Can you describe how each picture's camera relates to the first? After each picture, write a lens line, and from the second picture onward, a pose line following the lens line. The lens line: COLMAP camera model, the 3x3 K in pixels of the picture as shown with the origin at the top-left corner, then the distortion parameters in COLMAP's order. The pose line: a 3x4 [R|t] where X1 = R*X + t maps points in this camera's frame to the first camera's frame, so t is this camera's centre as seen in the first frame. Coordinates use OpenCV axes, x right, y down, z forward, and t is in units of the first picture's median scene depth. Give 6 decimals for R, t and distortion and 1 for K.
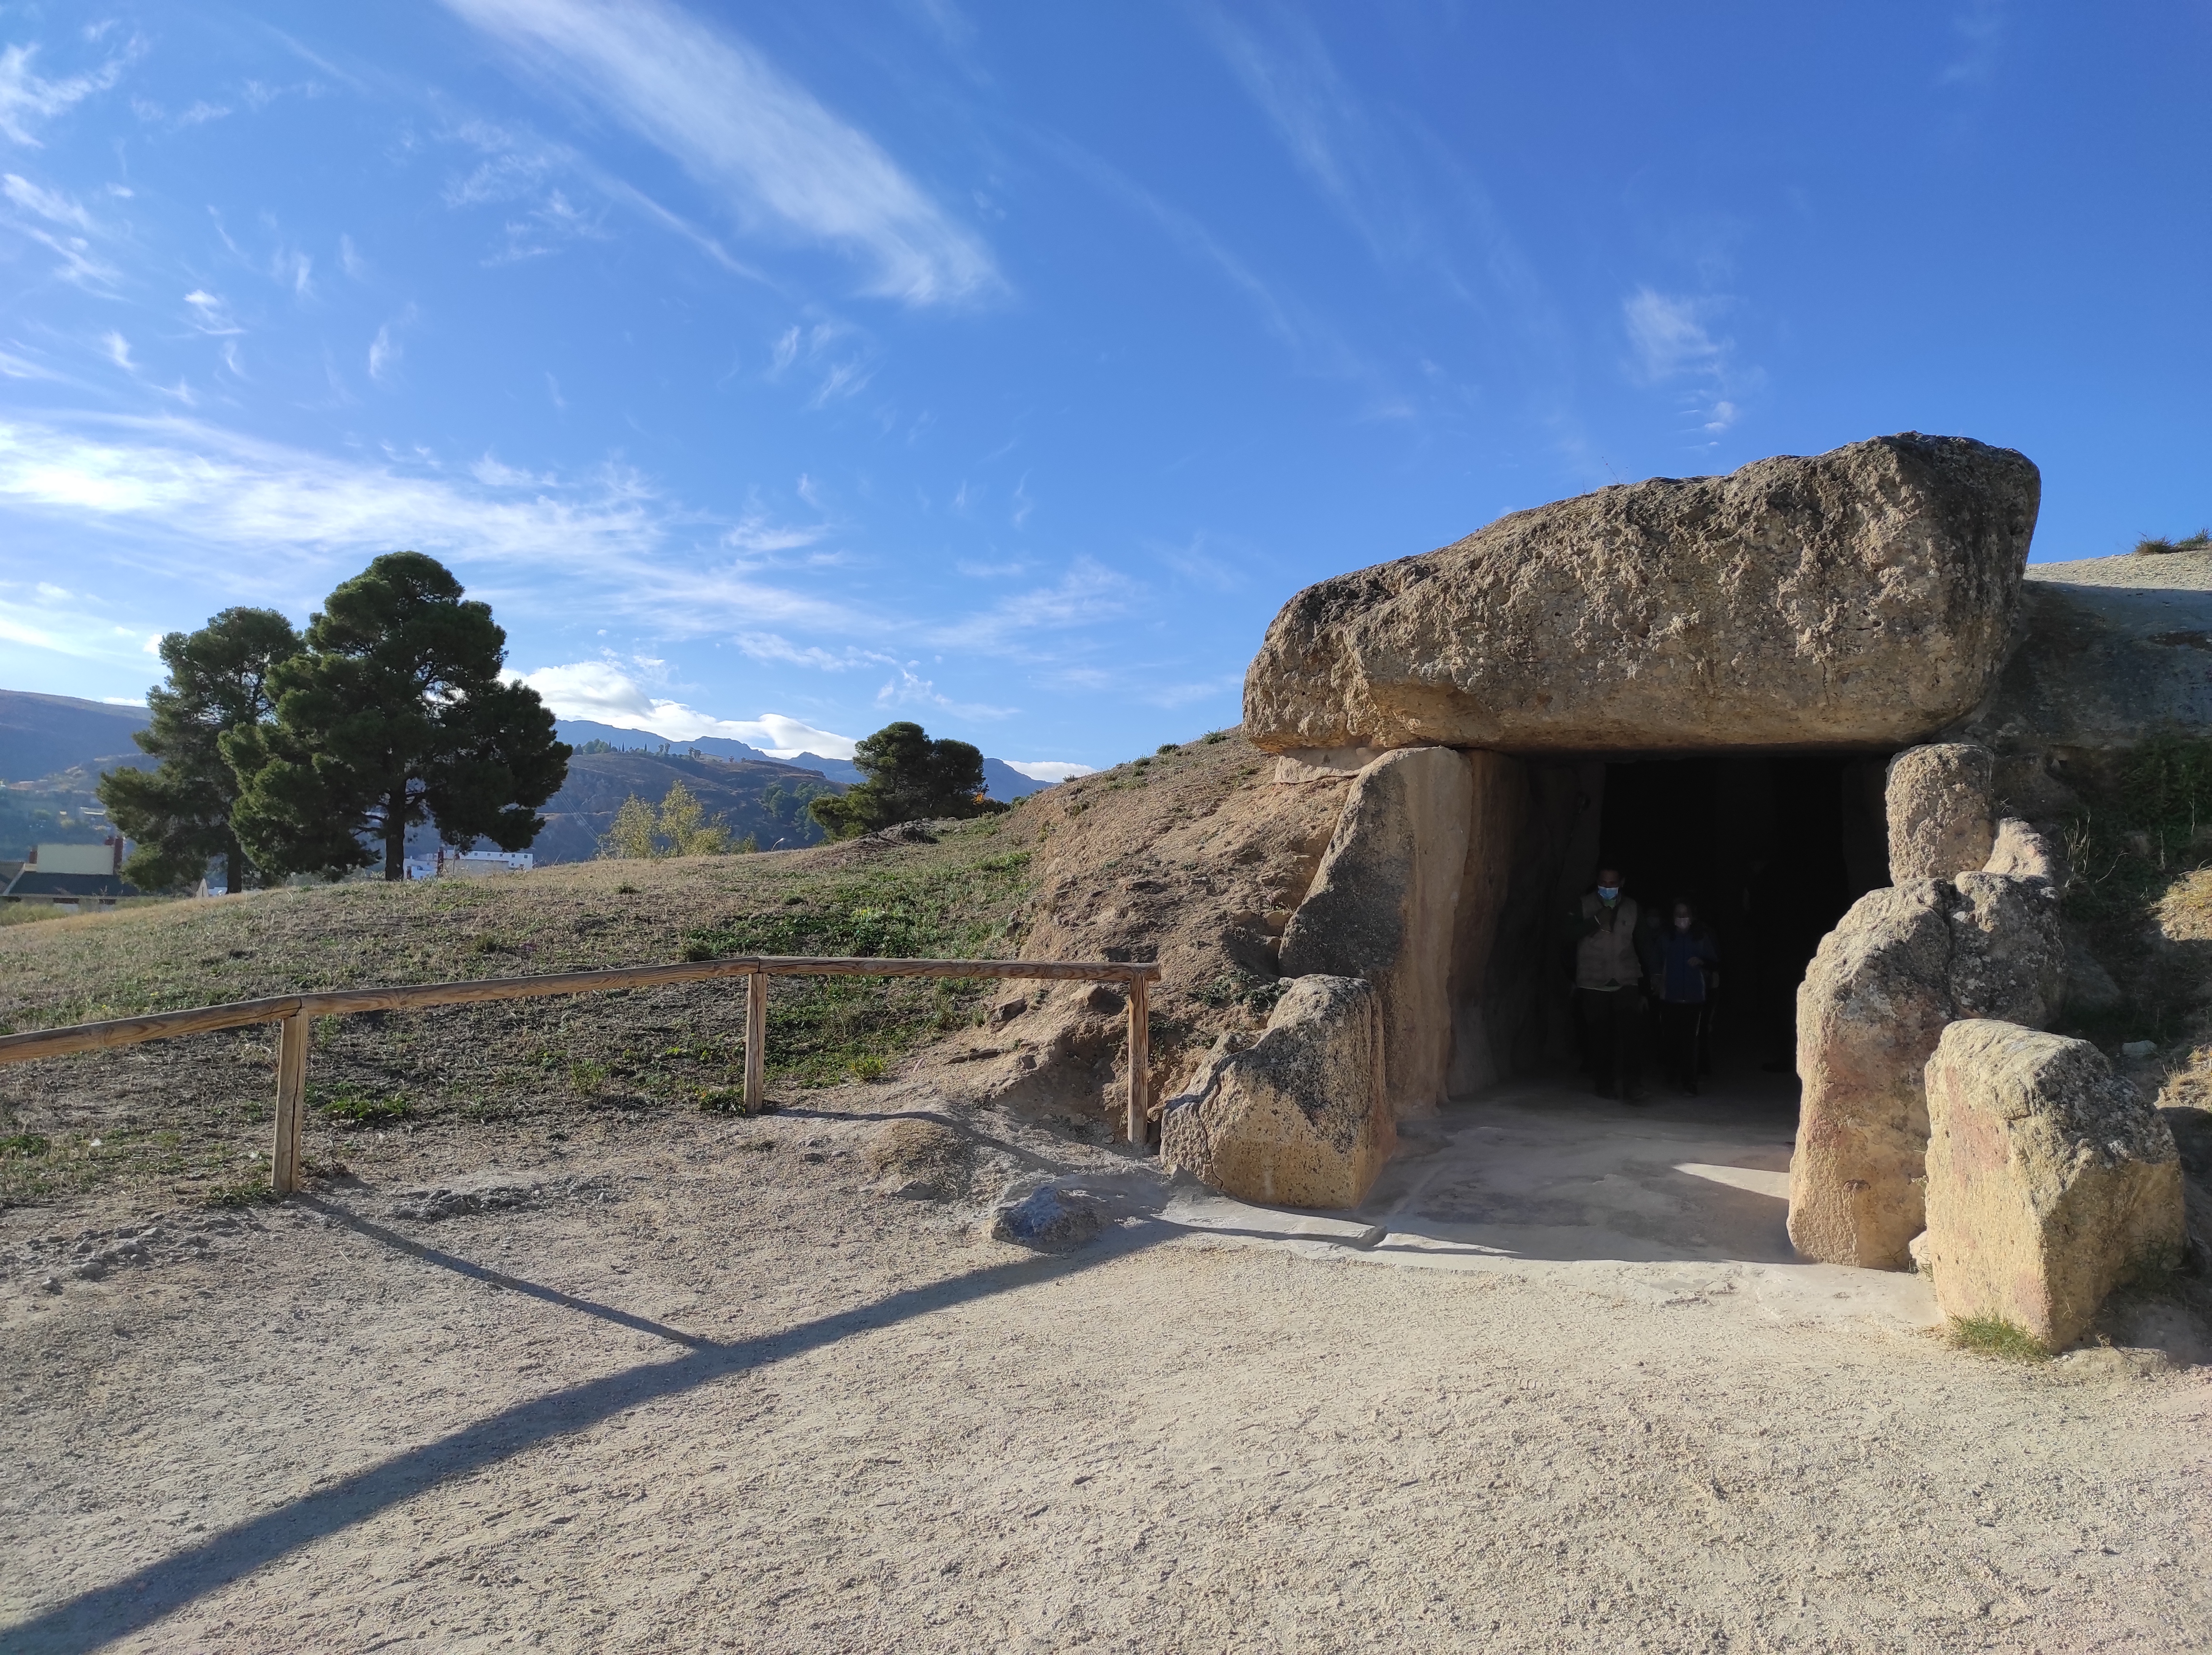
lens RADIAL K [[1600.5, 0, 1106.0], [0, 1600.5, 827.5], [0, 0, 1]] dist [0.060569, -0.036393]
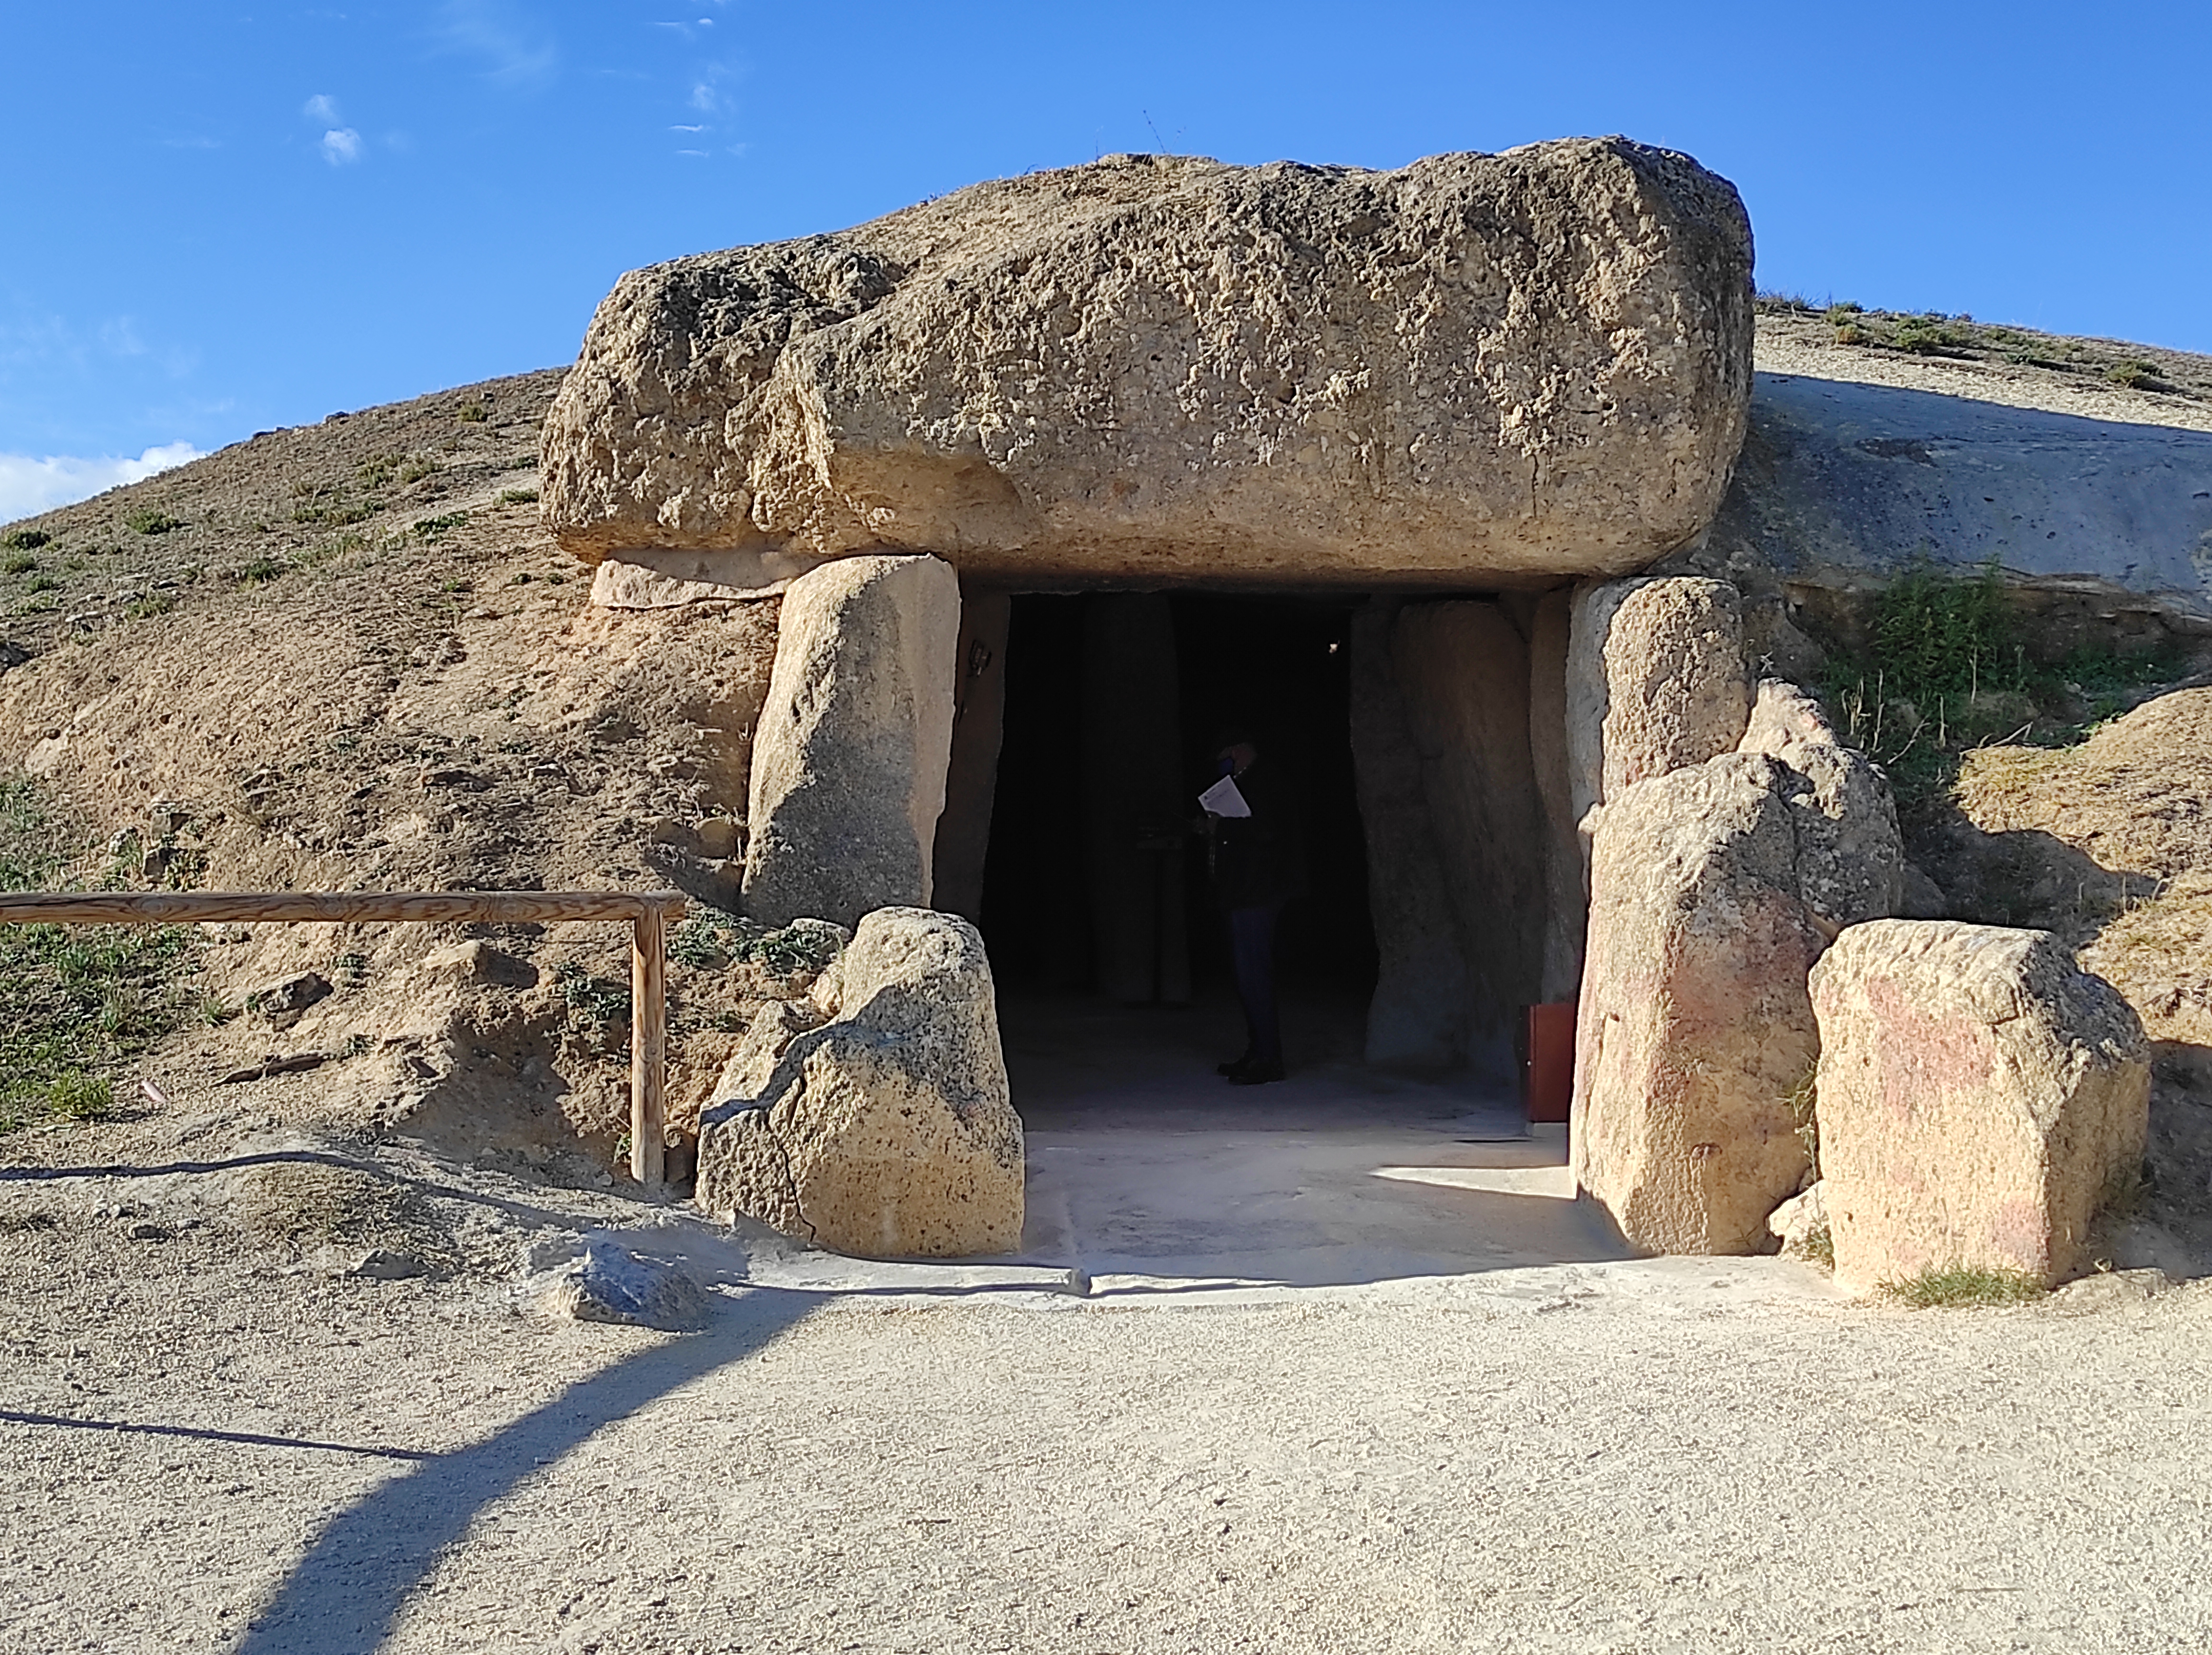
lens RADIAL K [[3161.6, 0, 1106.0], [0, 3161.6, 827.5], [0, 0, 1]] dist [0.102155, 0.000124]
pose [[0.880922, -0.002169, 0.473256, -0.373543], [-0.012919, 0.999507, 0.028628, 0.022548], [-0.473085, -0.031334, 0.880459, -0.134285]]
